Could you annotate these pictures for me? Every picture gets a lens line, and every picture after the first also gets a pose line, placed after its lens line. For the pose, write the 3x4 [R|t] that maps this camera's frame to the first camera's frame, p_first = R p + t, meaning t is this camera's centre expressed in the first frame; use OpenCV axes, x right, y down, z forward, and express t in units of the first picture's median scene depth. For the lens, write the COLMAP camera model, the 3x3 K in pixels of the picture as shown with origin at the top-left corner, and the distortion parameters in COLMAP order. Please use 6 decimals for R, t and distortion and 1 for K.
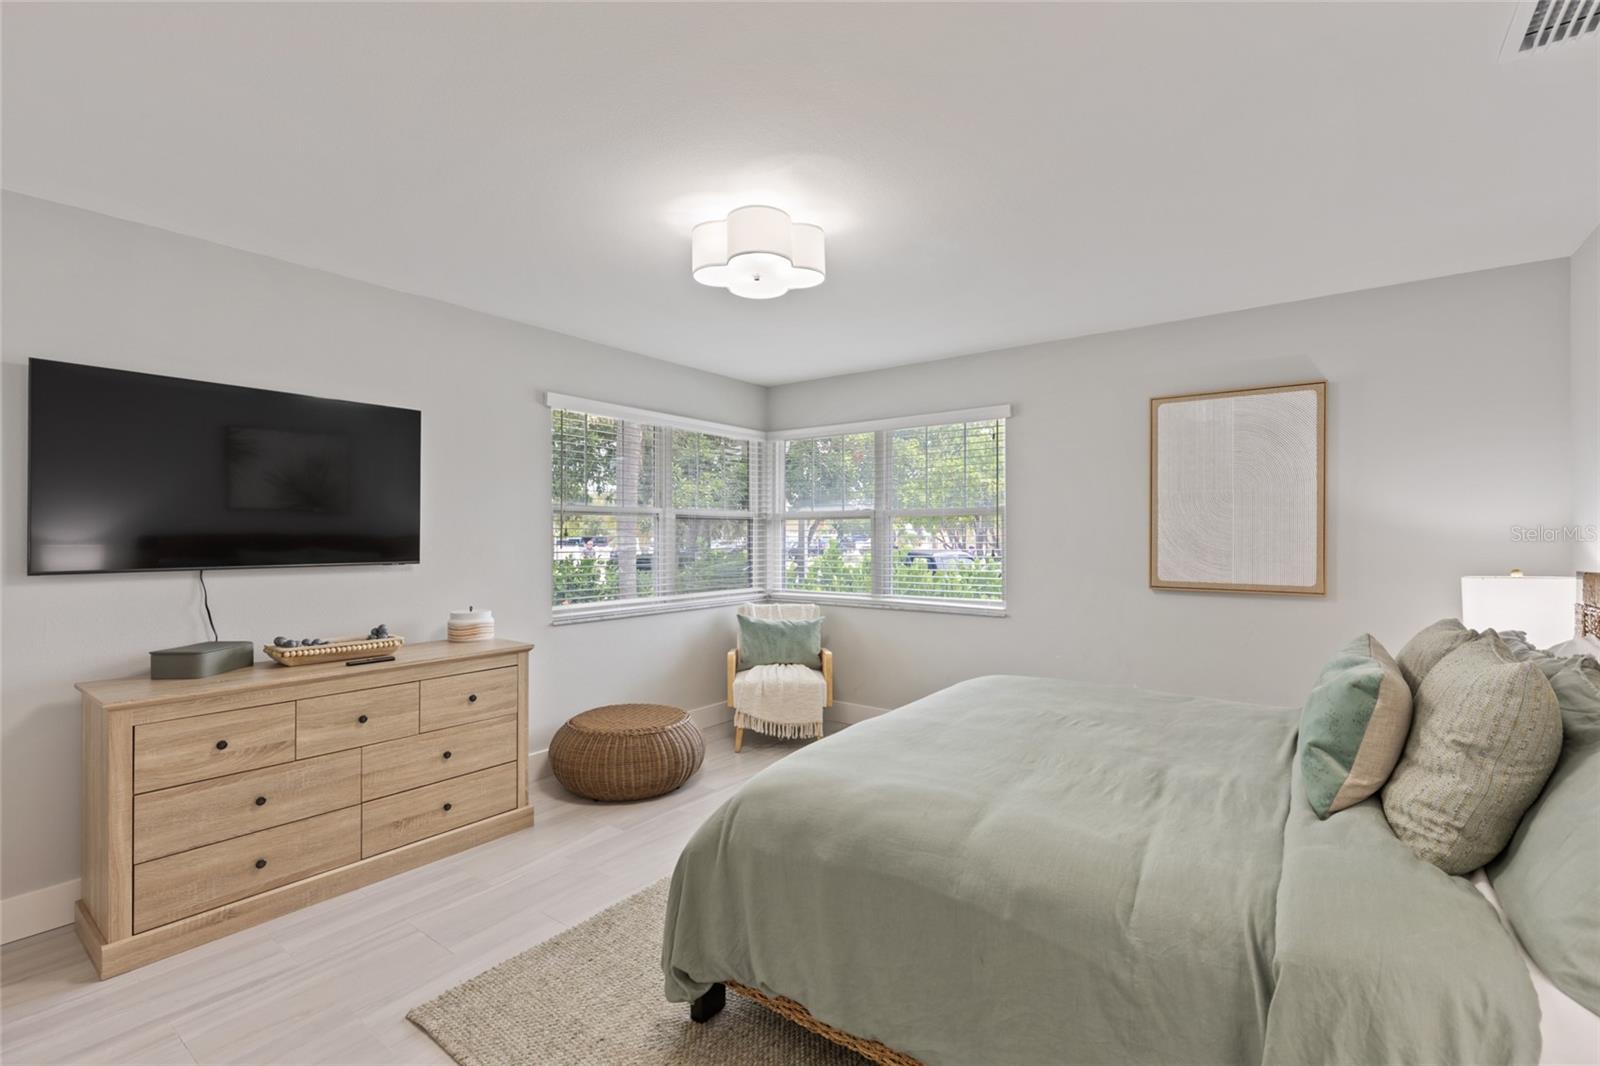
lens RADIAL K [[723.1, 0, 802.4], [0, 723.1, 530.4], [0, 0, 1]] dist [0.006049, -0.000626]
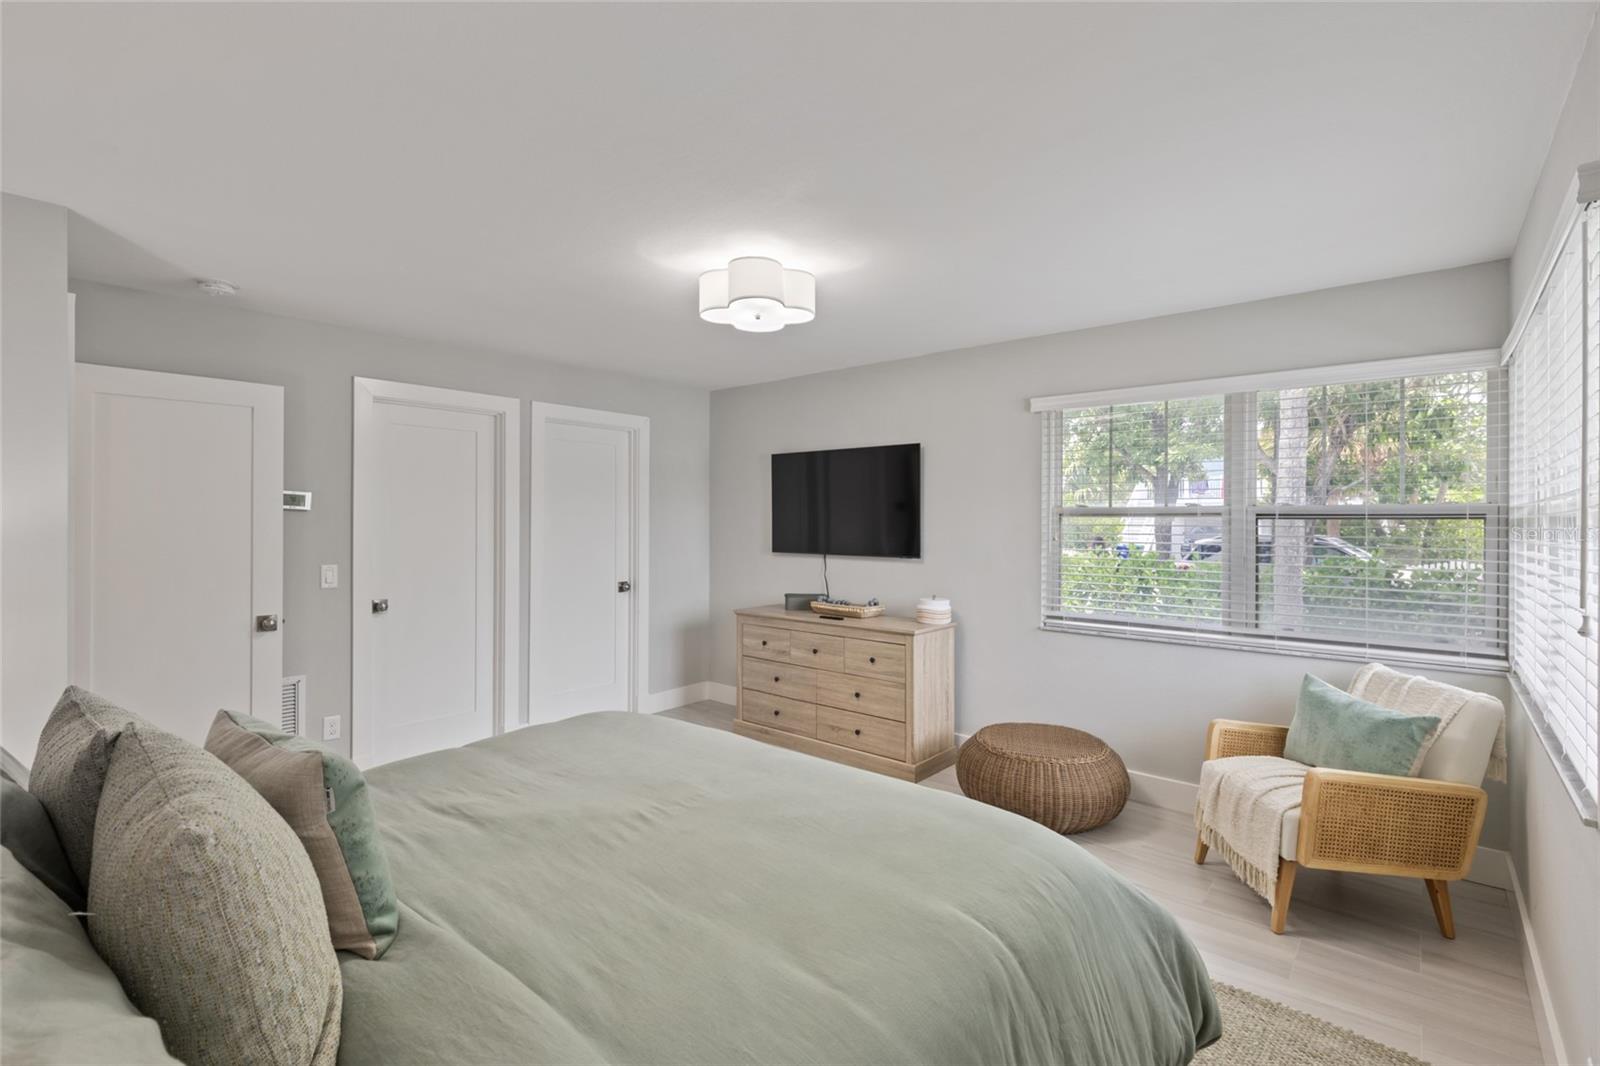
lens RADIAL K [[723.1, 0, 802.5], [0, 723.1, 533.0], [0, 0, 1]] dist [0.006049, -0.000626]
pose [[-0.079117, 0.002136, -0.996863, 0.947225], [-0.003225, 0.999992, 0.002399, -0.004797], [0.996860, 0.003405, -0.079109, 1.052688]]
